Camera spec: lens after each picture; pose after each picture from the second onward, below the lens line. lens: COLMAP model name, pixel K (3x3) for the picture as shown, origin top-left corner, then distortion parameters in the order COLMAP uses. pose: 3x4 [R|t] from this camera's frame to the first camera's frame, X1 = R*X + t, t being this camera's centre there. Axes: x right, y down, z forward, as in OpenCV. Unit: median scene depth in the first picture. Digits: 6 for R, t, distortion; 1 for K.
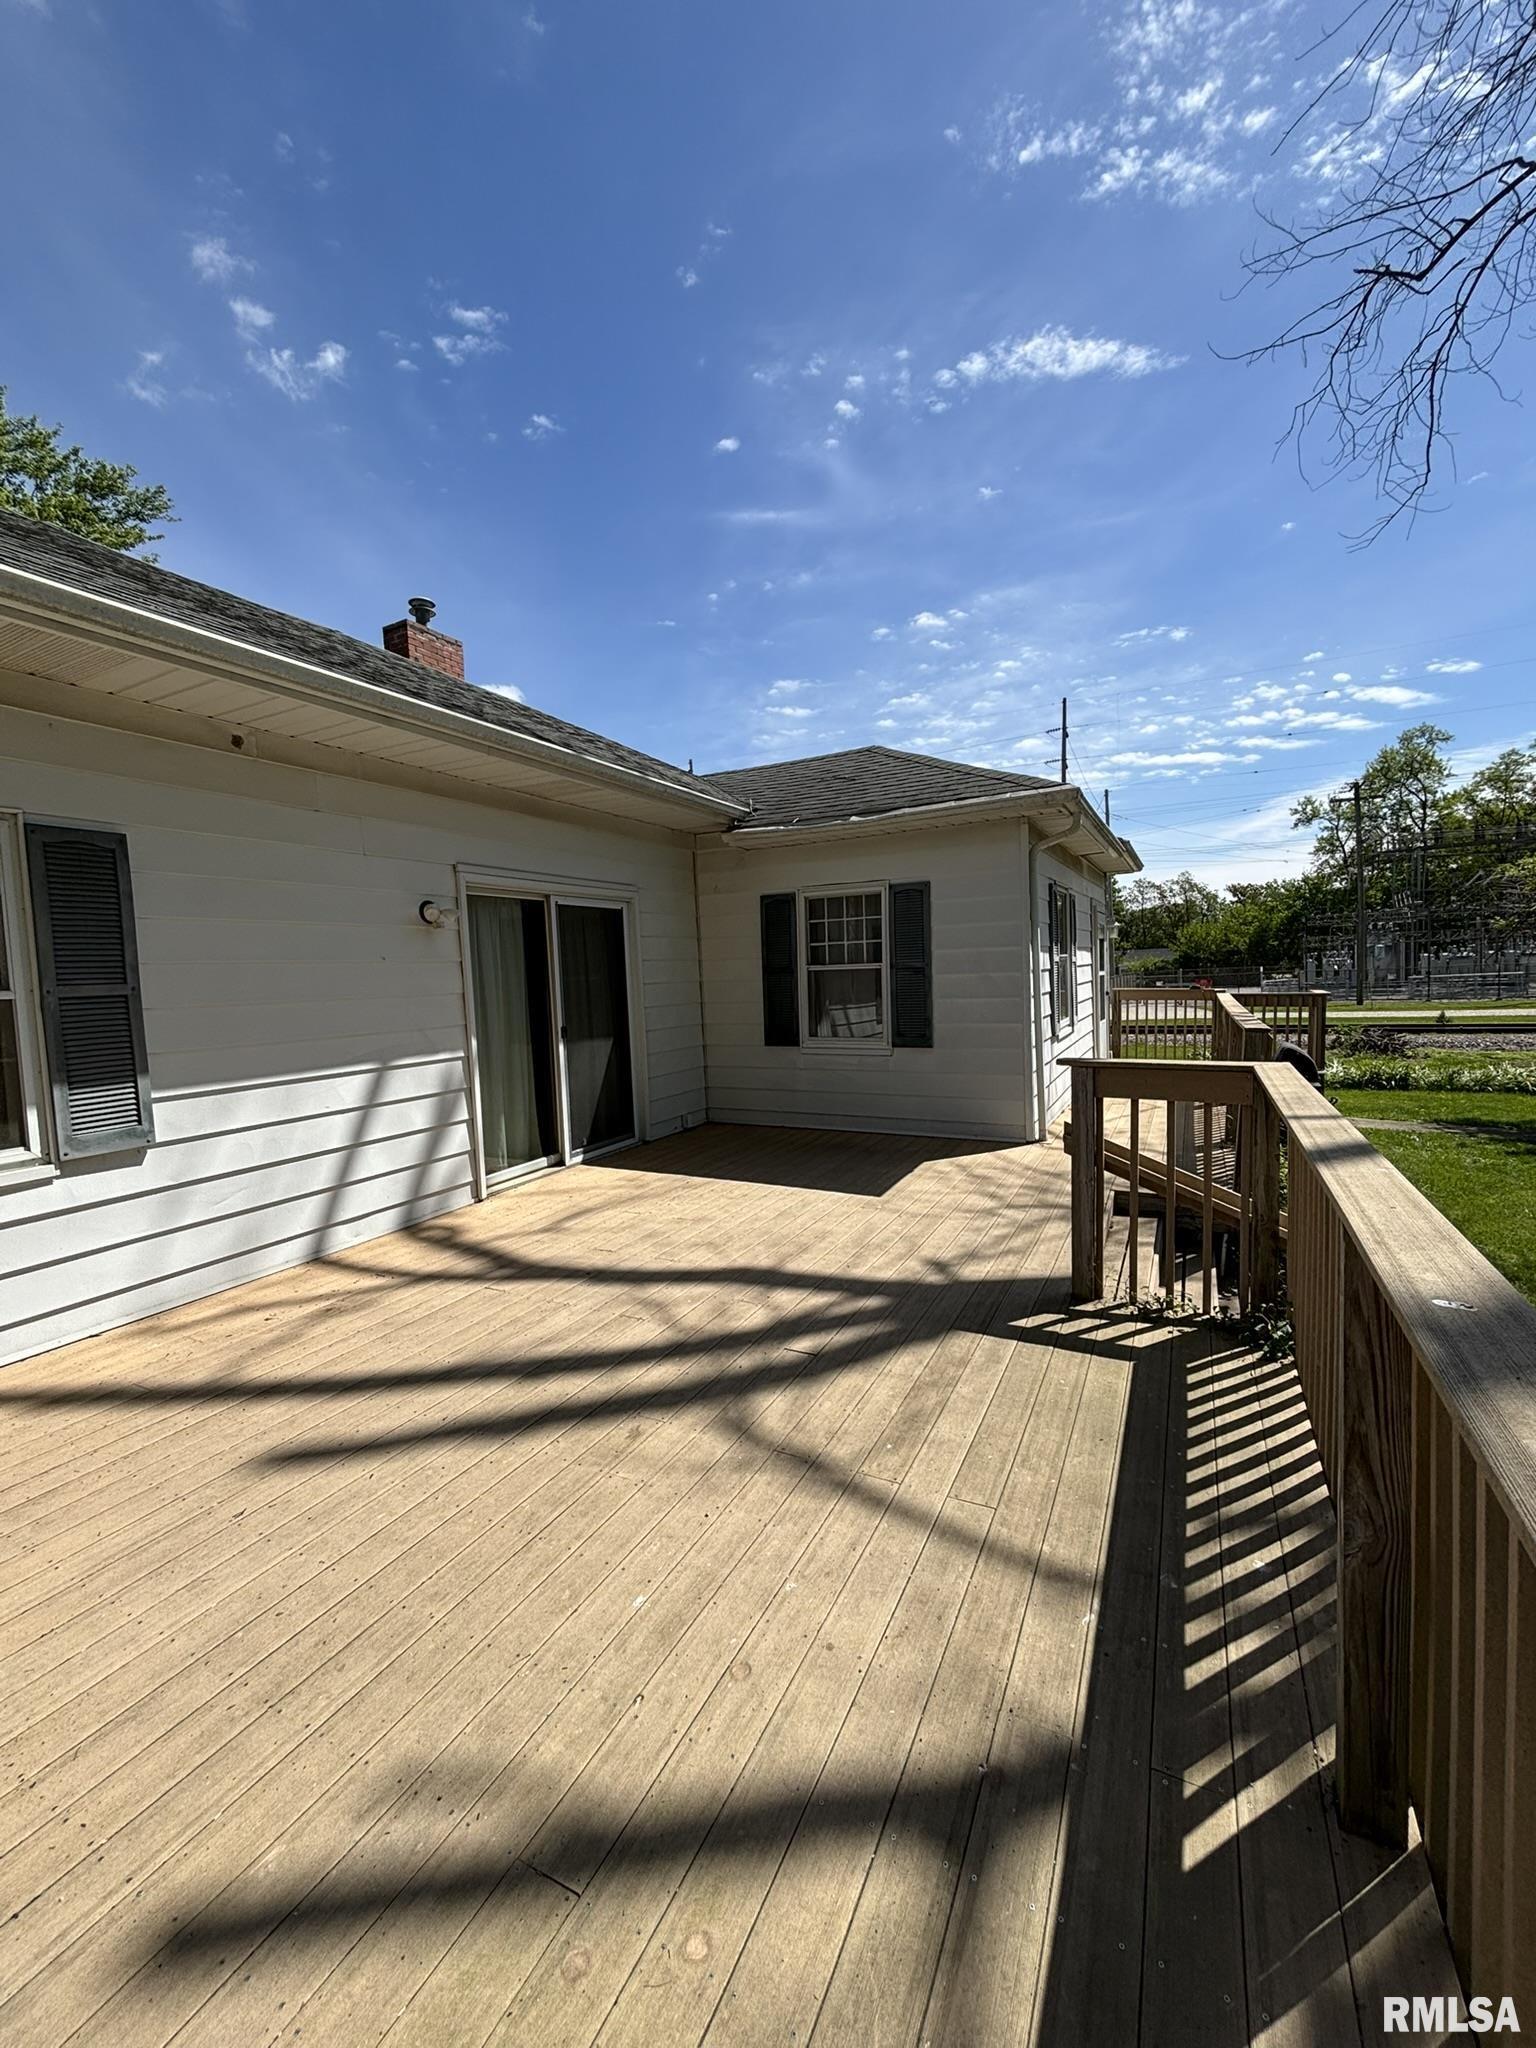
lens RADIAL K [[828.8, 0, 781.2], [0, 828.8, 1029.1], [0, 0, 1]] dist [0.003589, -0.001269]
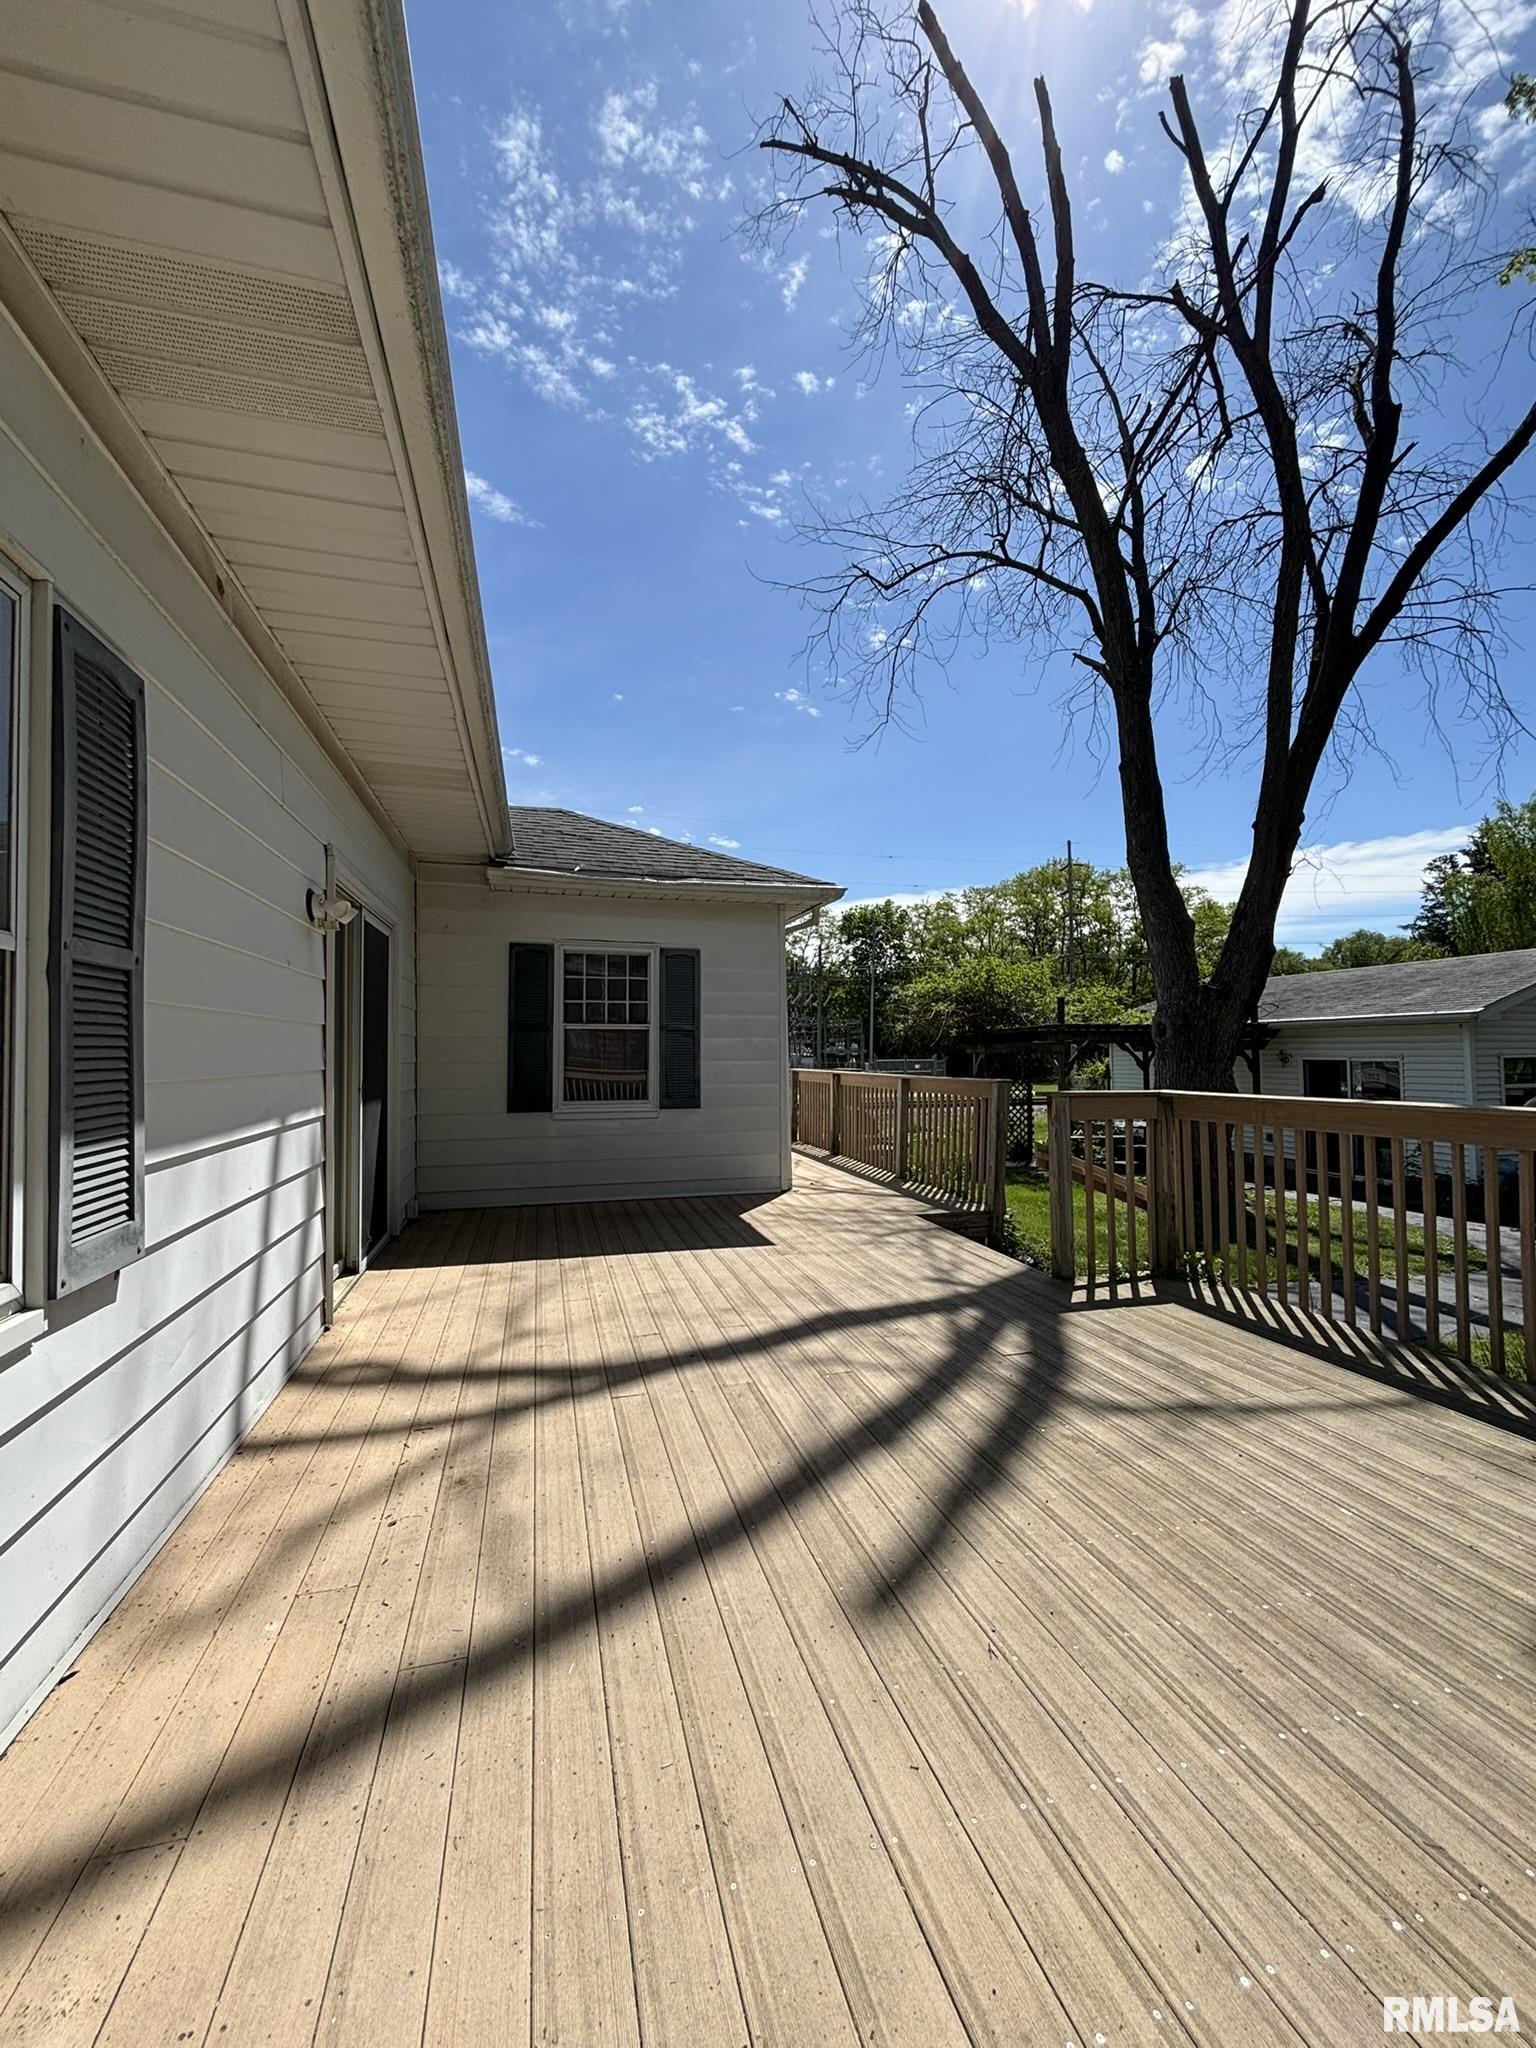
lens RADIAL K [[828.8, 0, 773.5], [0, 828.8, 1030.1], [0, 0, 1]] dist [0.003589, -0.001269]
pose [[0.730121, 0.051449, 0.681378, -0.417997], [0.025006, 0.994482, -0.101886, 0.029717], [-0.682860, 0.091428, 0.724806, 0.167477]]
